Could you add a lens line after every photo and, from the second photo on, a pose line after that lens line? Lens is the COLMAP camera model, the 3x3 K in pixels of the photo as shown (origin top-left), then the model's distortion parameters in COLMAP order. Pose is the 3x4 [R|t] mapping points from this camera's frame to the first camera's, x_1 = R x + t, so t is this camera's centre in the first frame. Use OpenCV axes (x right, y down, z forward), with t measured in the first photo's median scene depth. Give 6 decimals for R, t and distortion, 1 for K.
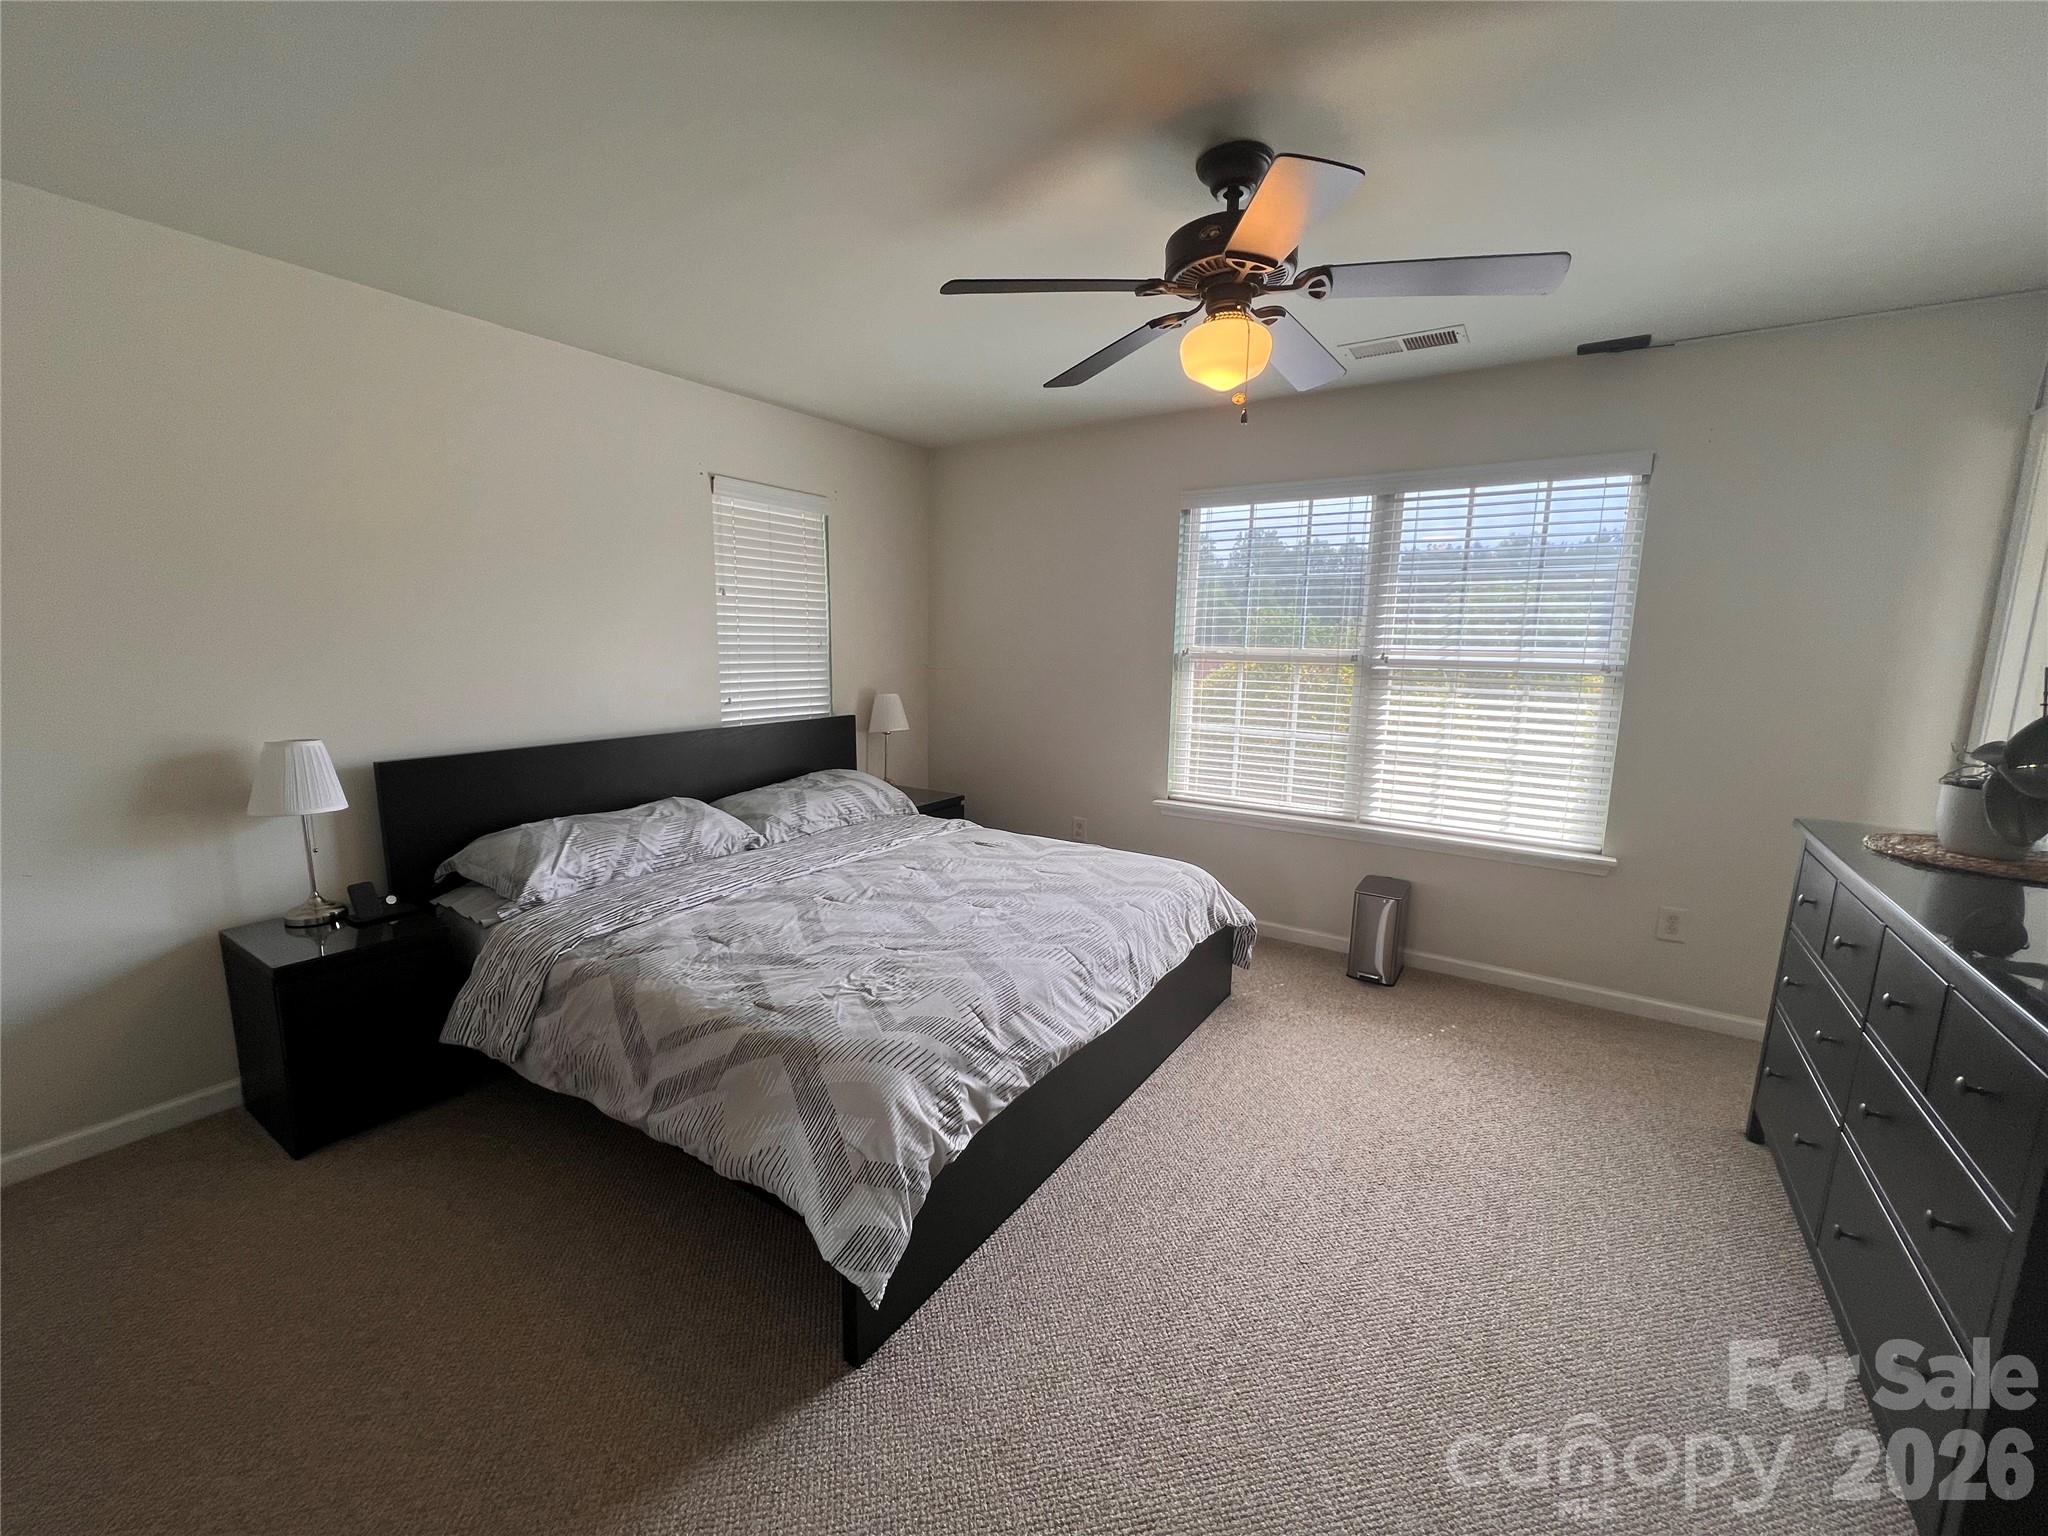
lens RADIAL K [[818.6, 0, 1019.5], [0, 818.6, 766.8], [0, 0, 1]] dist [-0.002808, 0.001618]
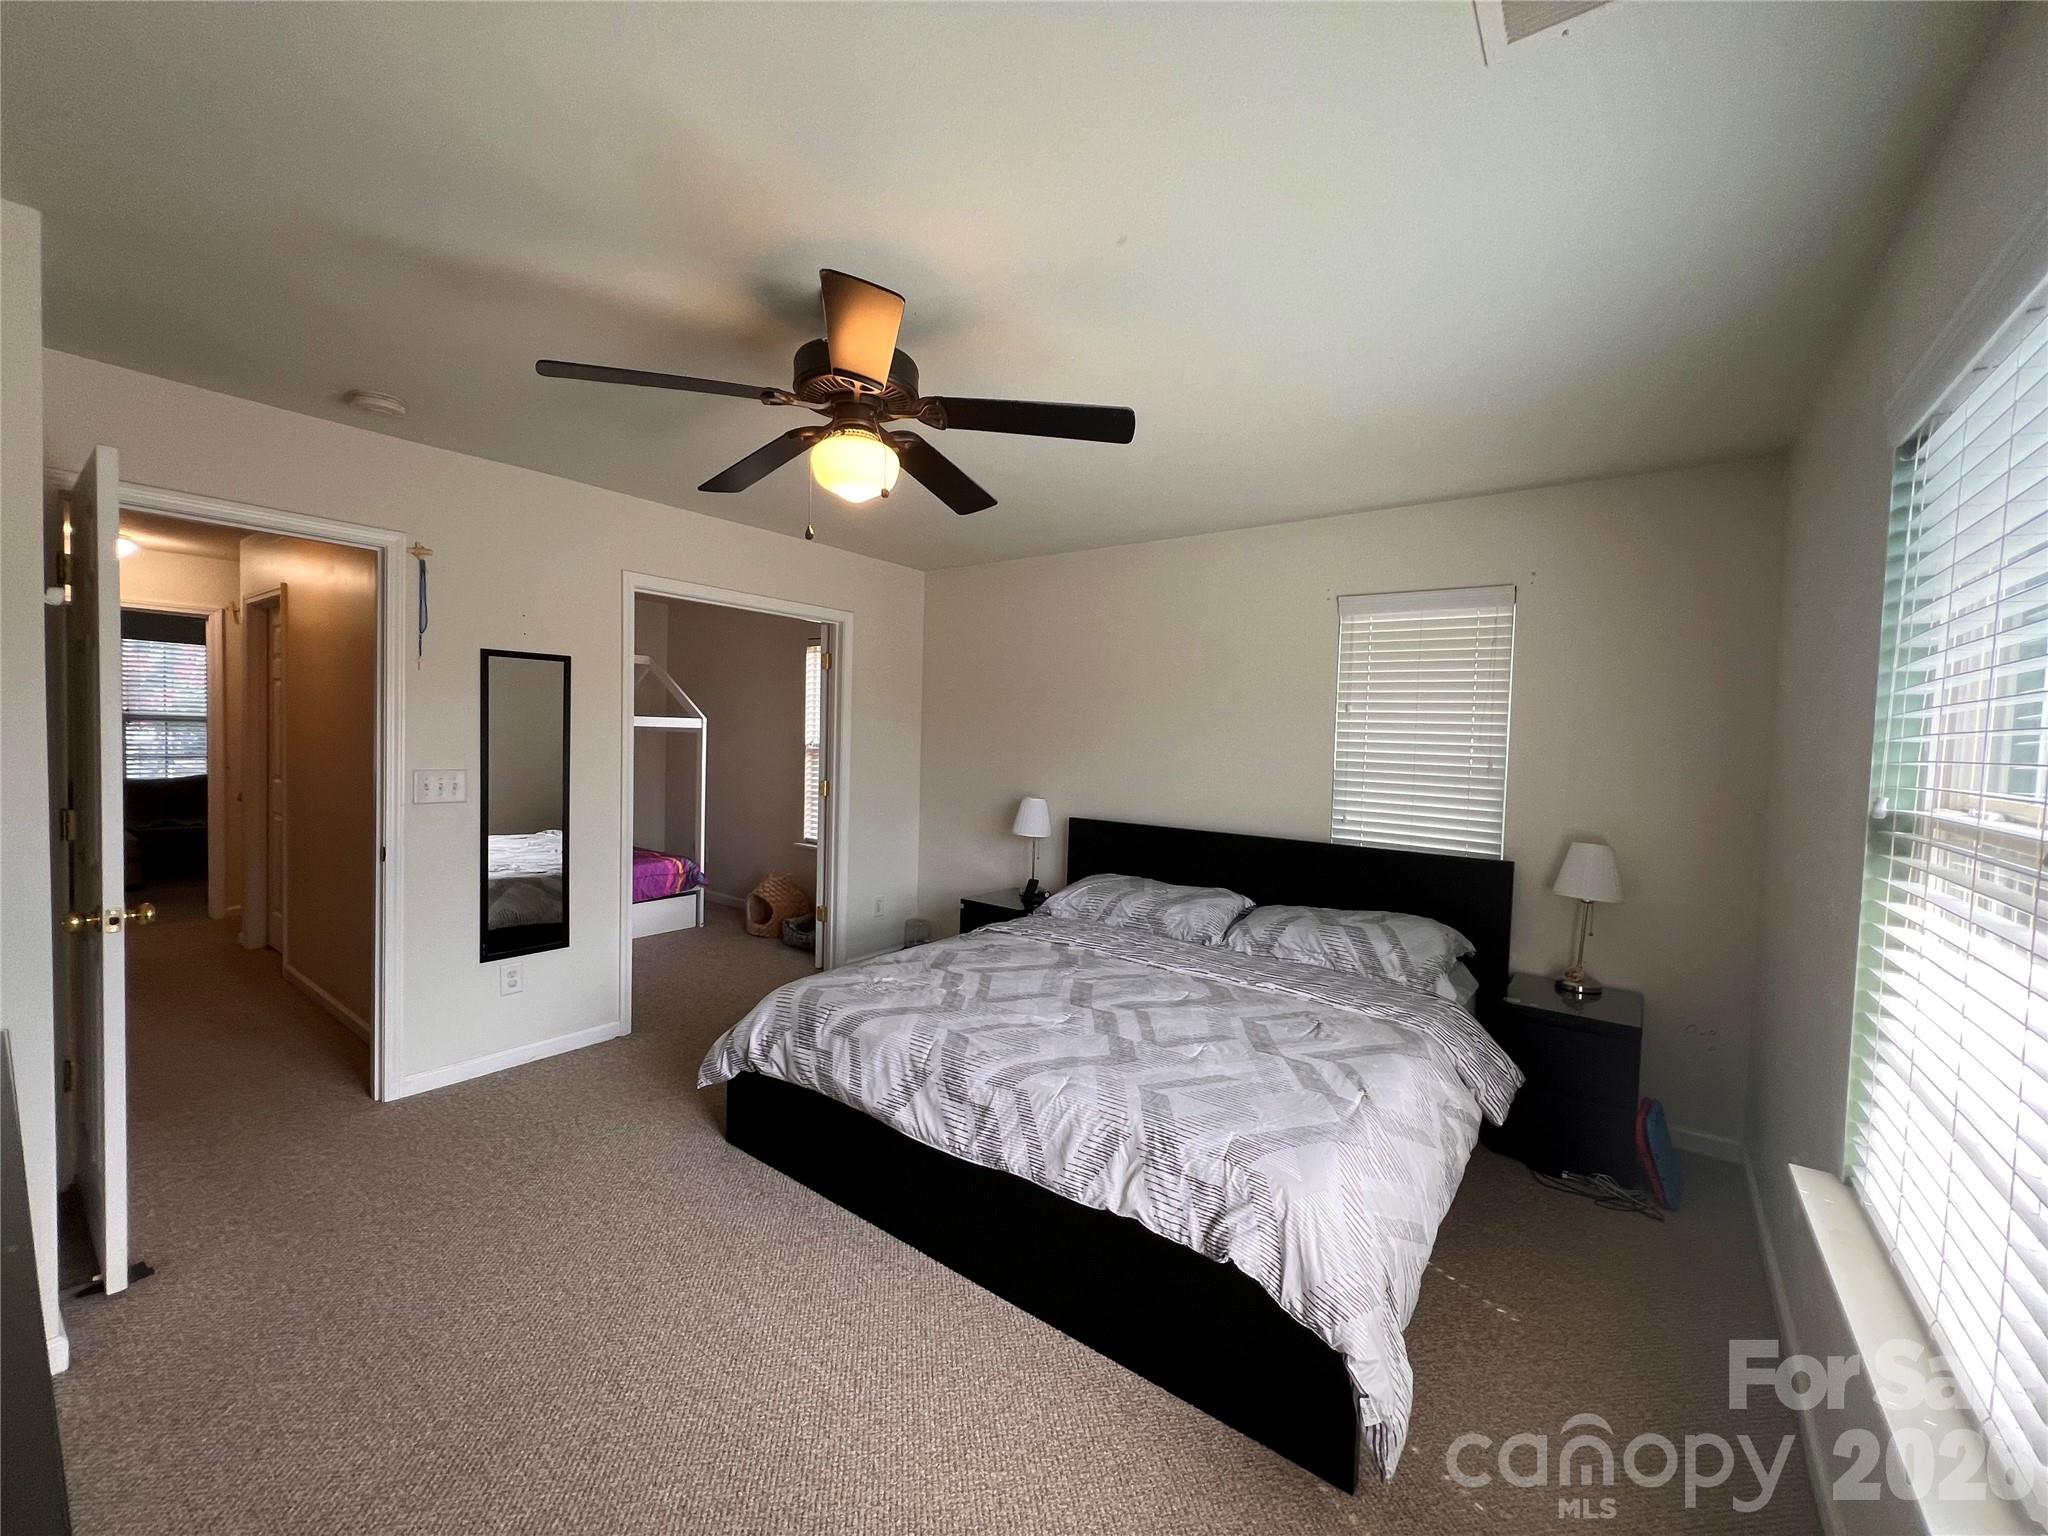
lens RADIAL K [[818.6, 0, 1019.5], [0, 818.6, 766.8], [0, 0, 1]] dist [-0.002808, 0.001618]
pose [[-0.056570, 0.025804, -0.998065, 0.817213], [-0.189358, 0.981244, 0.036101, -0.131457], [0.980277, 0.191034, -0.050622, 0.842996]]
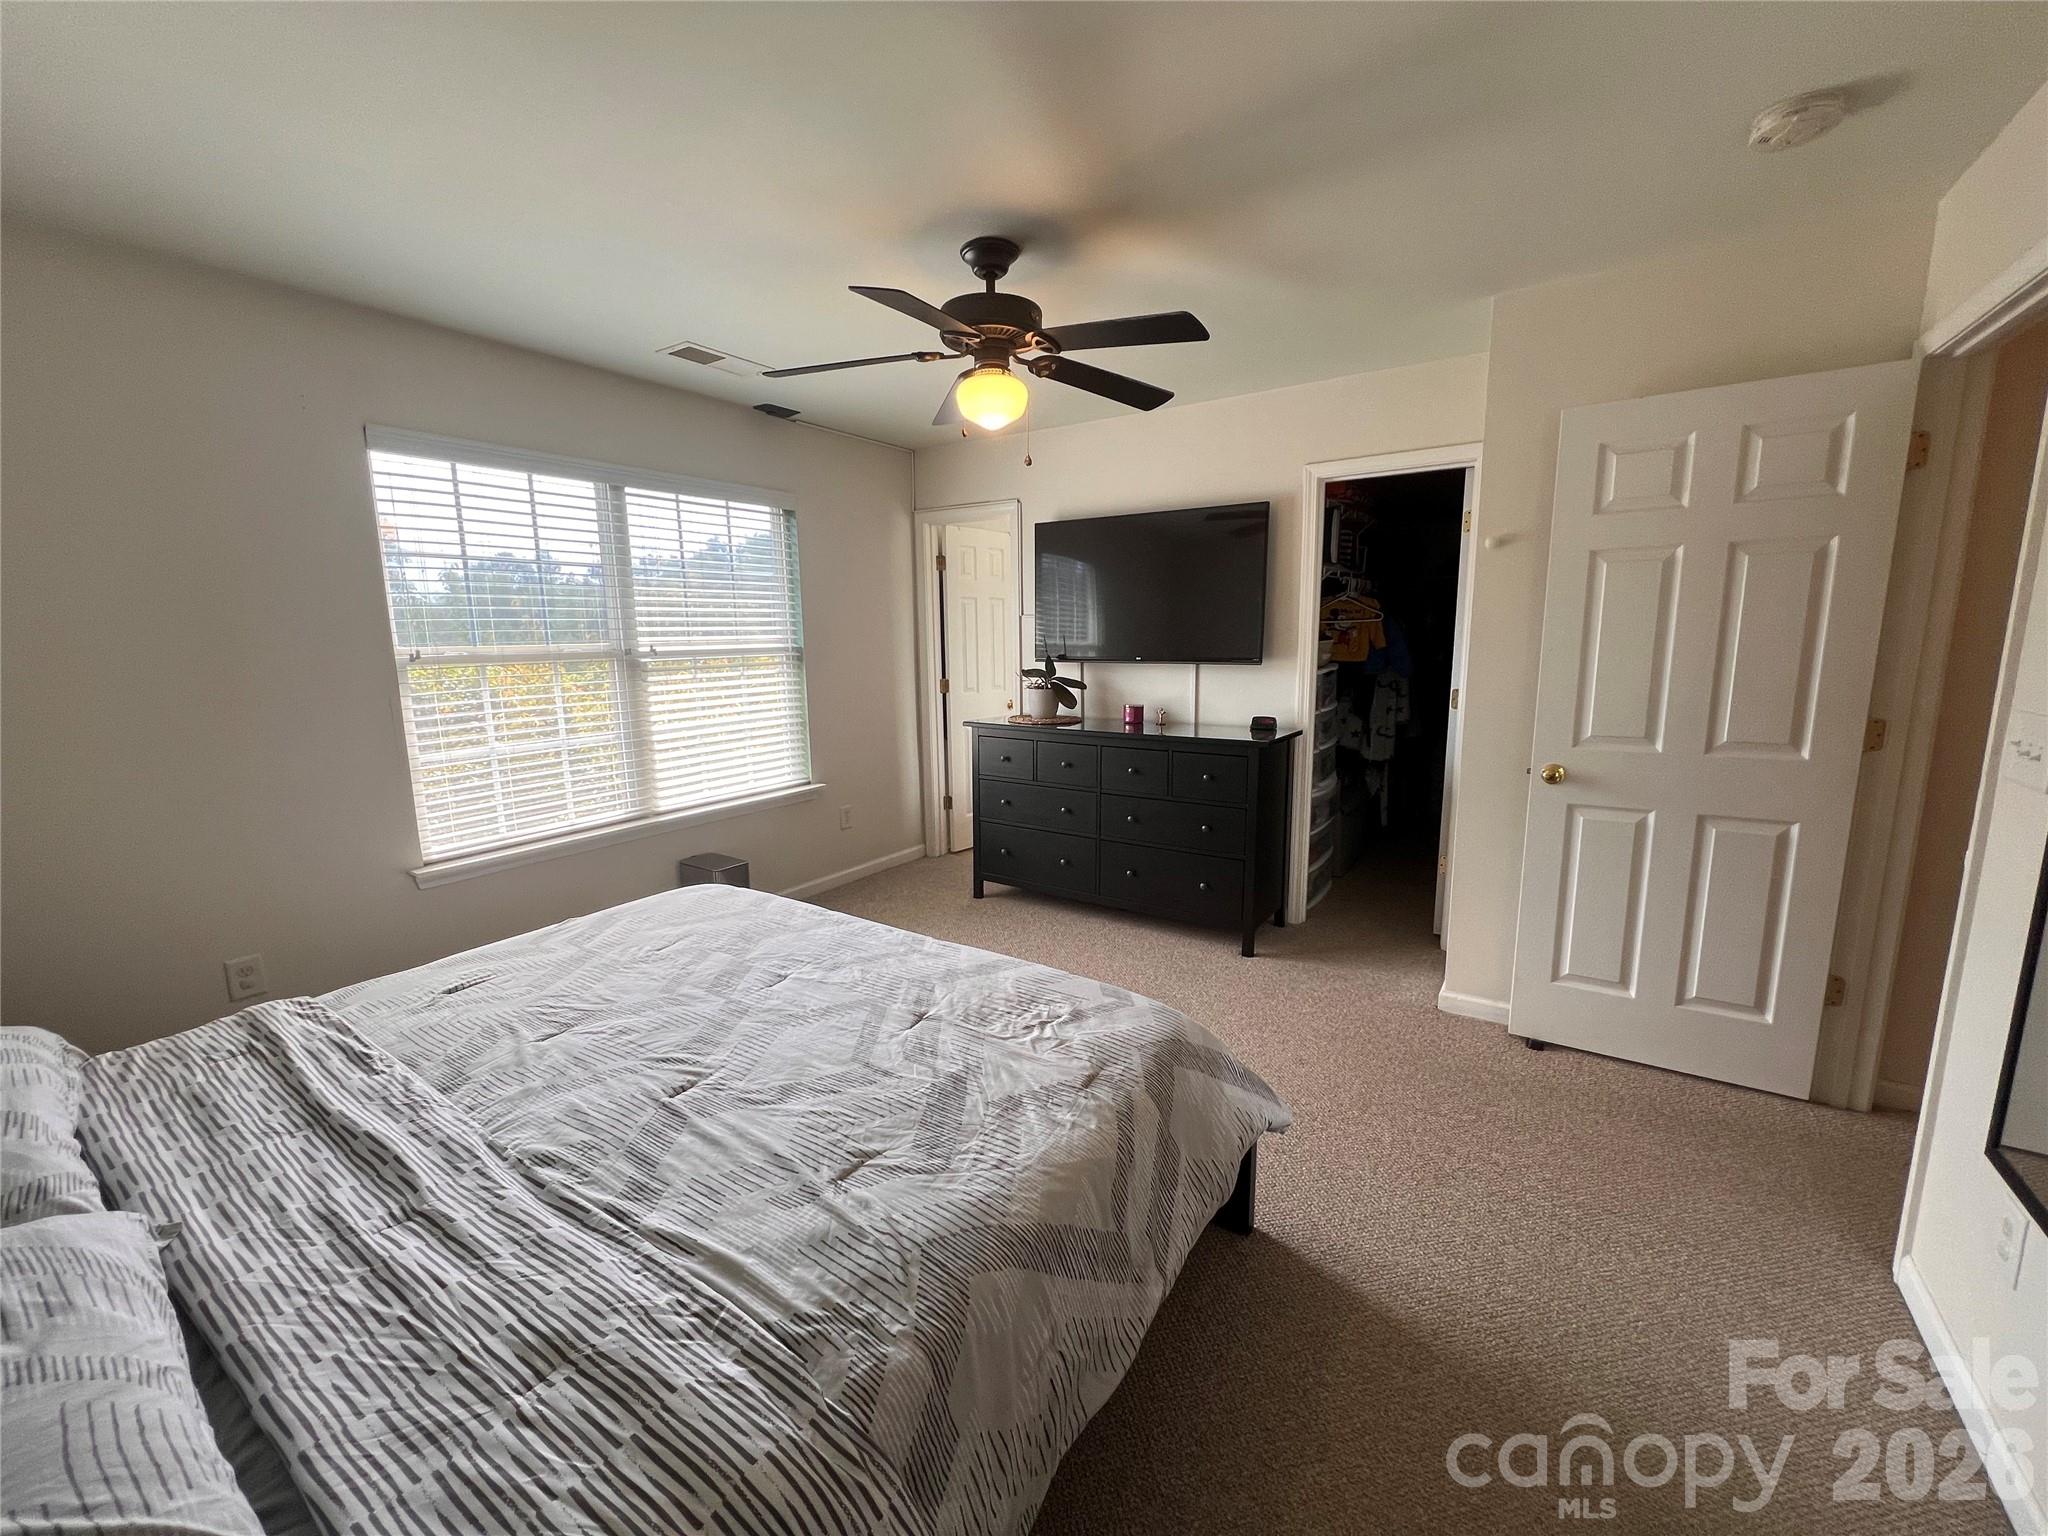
lens RADIAL K [[818.6, 0, 1019.5], [0, 818.6, 766.8], [0, 0, 1]] dist [-0.002808, 0.001618]
pose [[0.002876, -0.177260, 0.984160, -0.688341], [0.173119, 0.969392, 0.174094, -0.107444], [-0.984897, 0.169876, 0.033475, 0.641860]]
